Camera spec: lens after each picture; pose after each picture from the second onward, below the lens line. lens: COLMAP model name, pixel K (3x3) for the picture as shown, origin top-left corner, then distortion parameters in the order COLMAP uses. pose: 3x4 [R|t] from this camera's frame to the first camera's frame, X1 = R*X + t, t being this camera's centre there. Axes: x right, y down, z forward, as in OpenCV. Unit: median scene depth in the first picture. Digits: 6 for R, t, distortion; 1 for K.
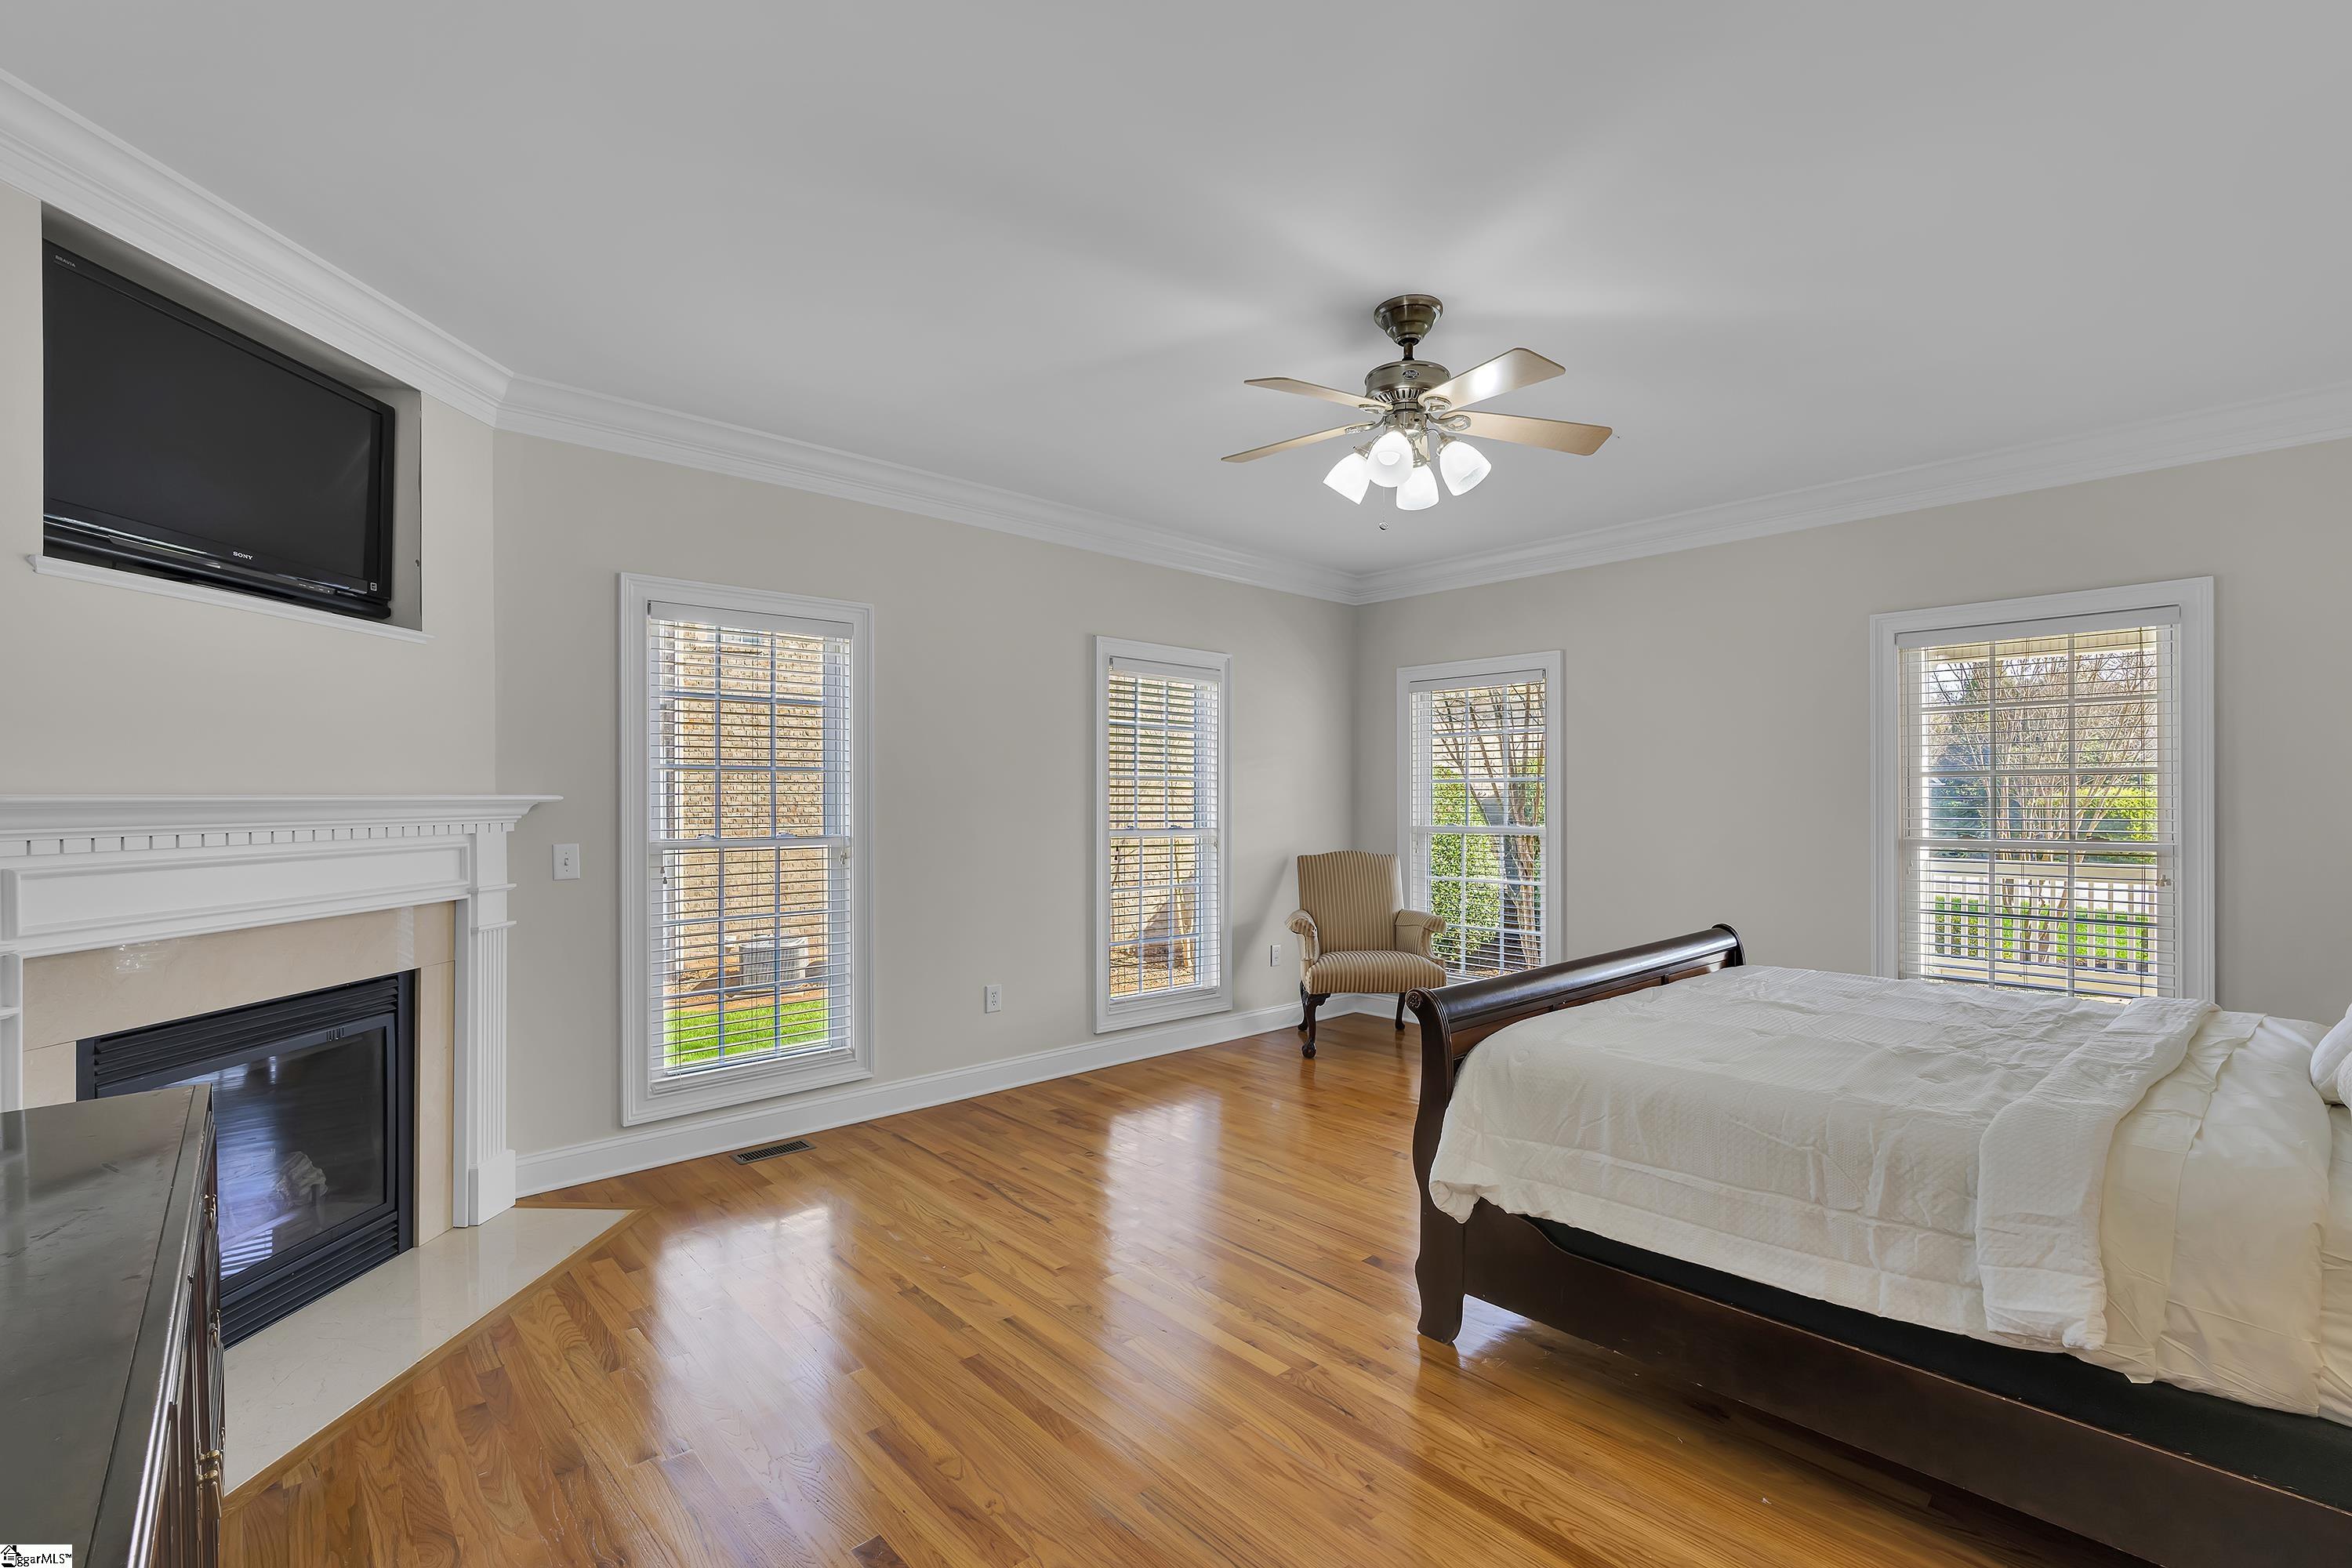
lens RADIAL K [[1060.6, 0, 1175.8], [0, 1060.6, 799.3], [0, 0, 1]] dist [-0.005374, -0.000019]
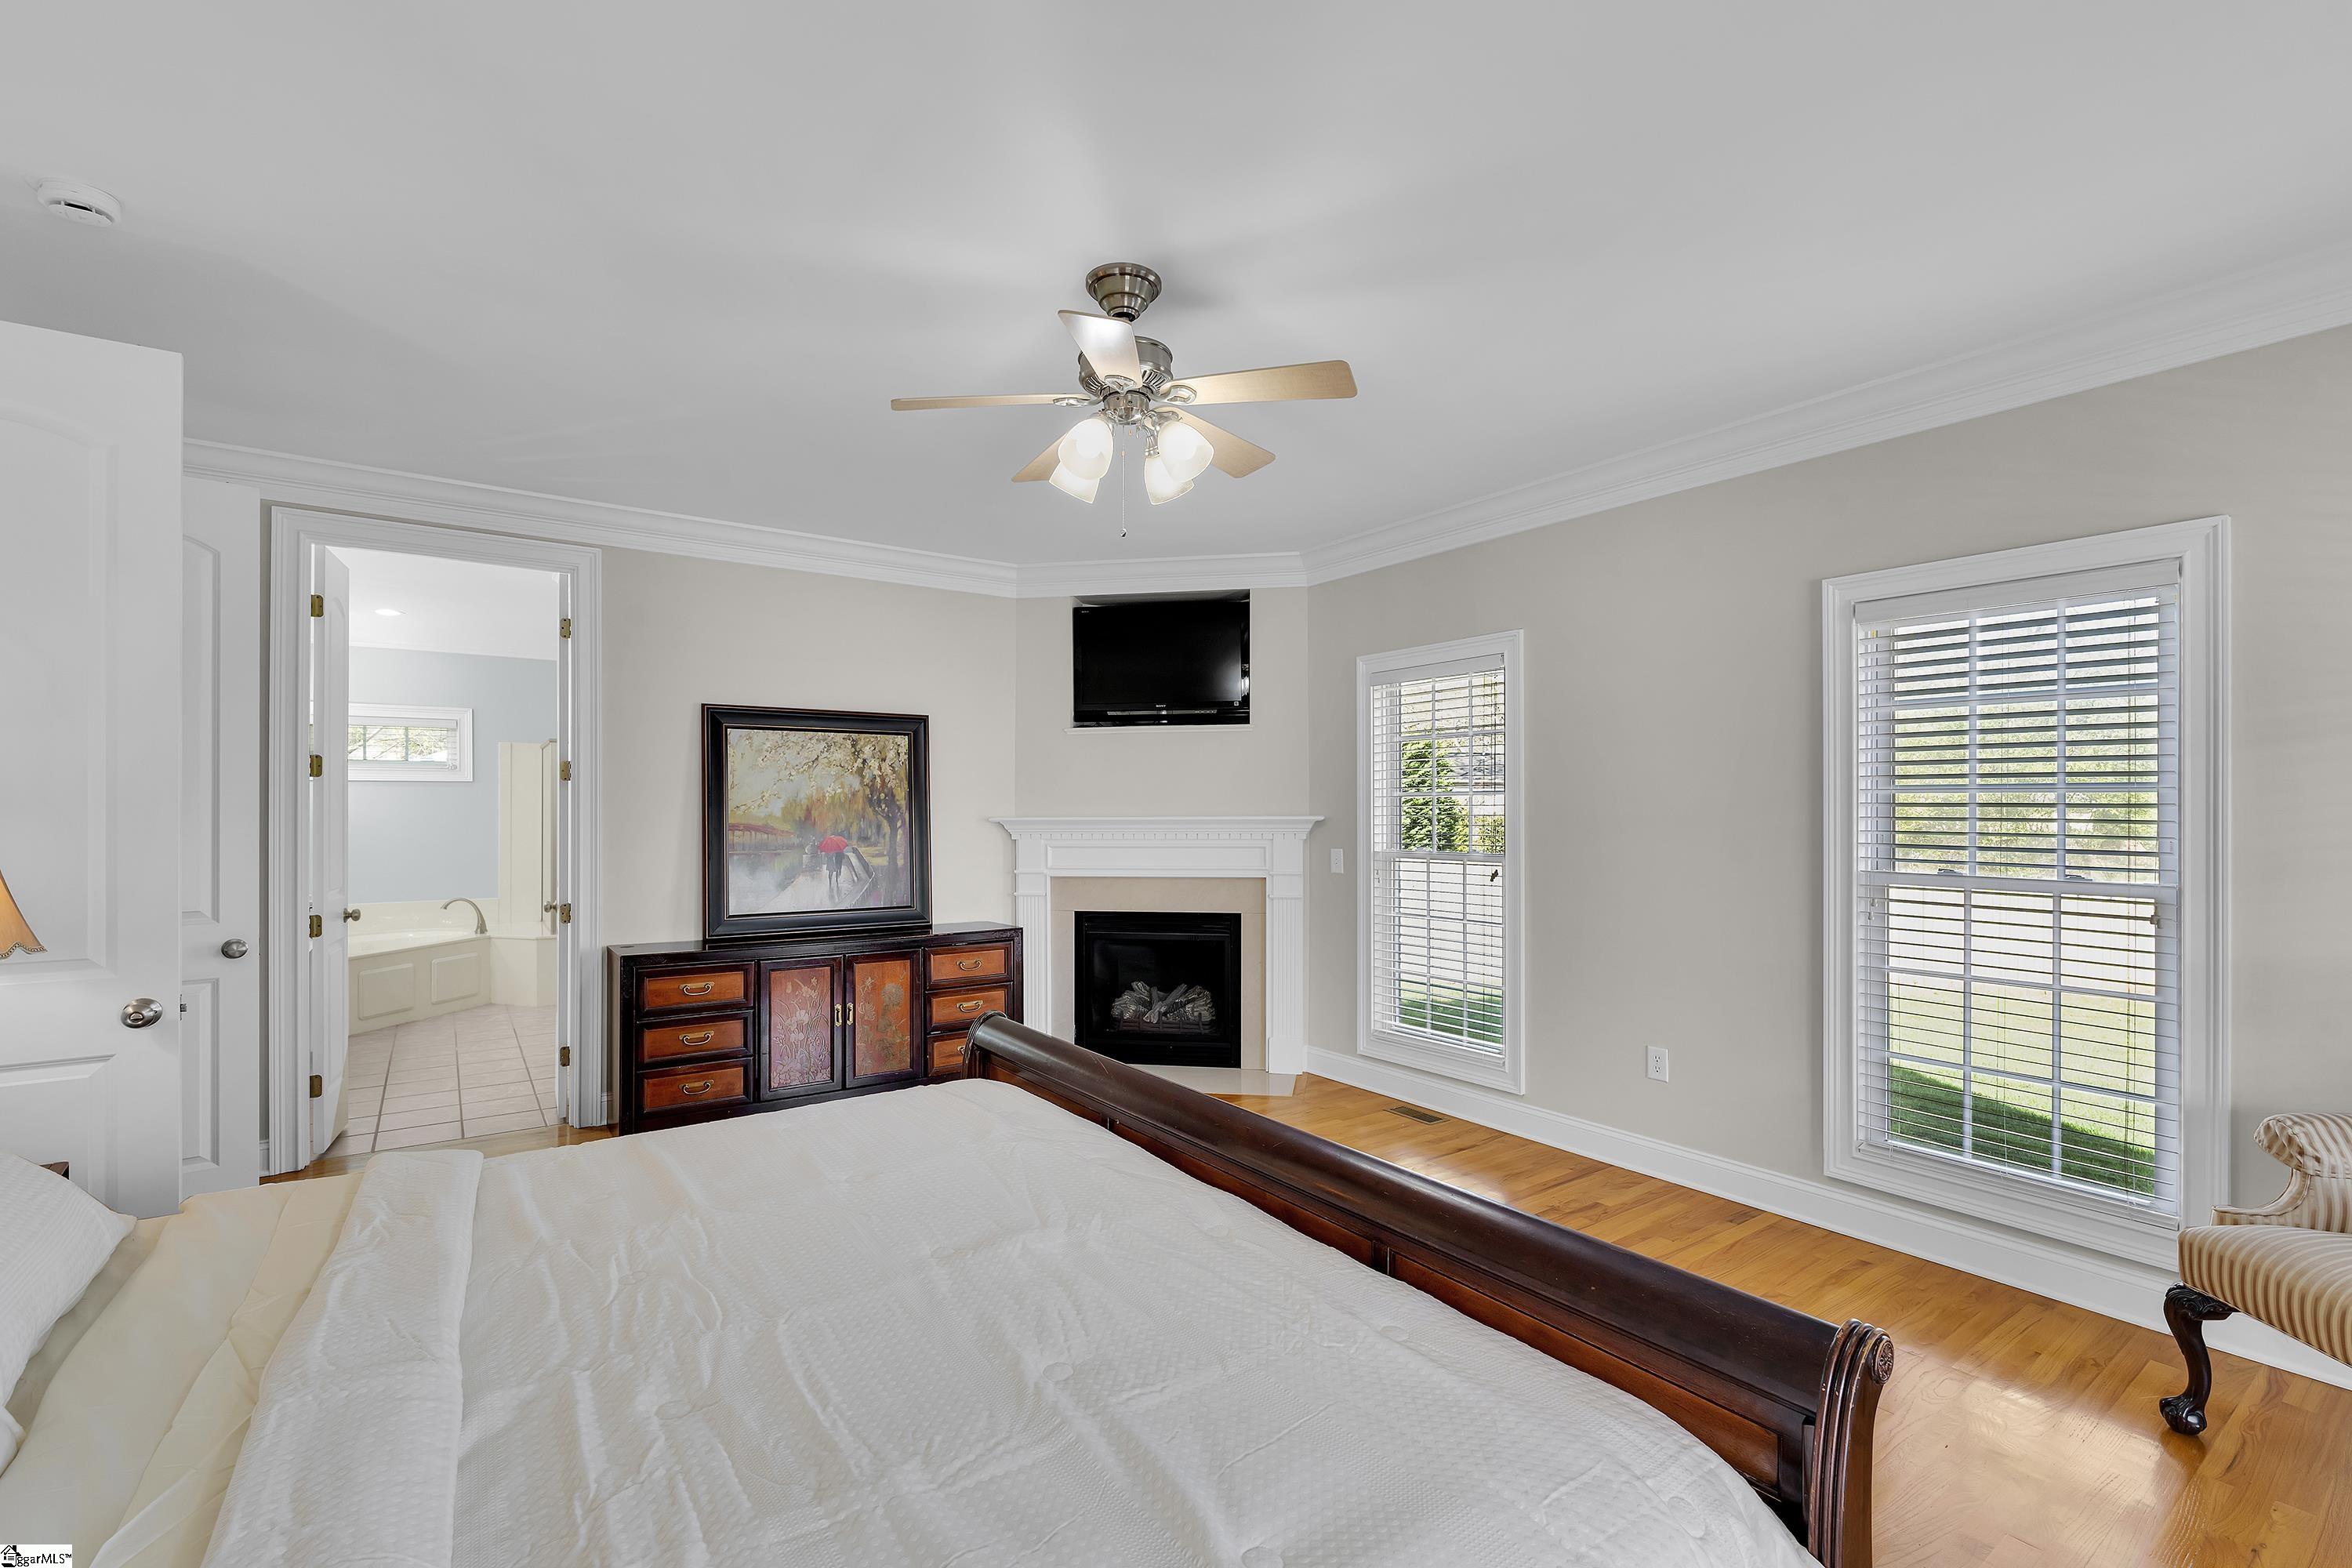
lens RADIAL K [[1060.6, 0, 1175.8], [0, 1060.6, 799.3], [0, 0, 1]] dist [-0.005374, -0.000019]
pose [[-0.142675, -0.007244, -0.989743, 0.884286], [0.001585, 0.999970, -0.007547, -0.015707], [0.989768, -0.002646, -0.142659, 0.945646]]
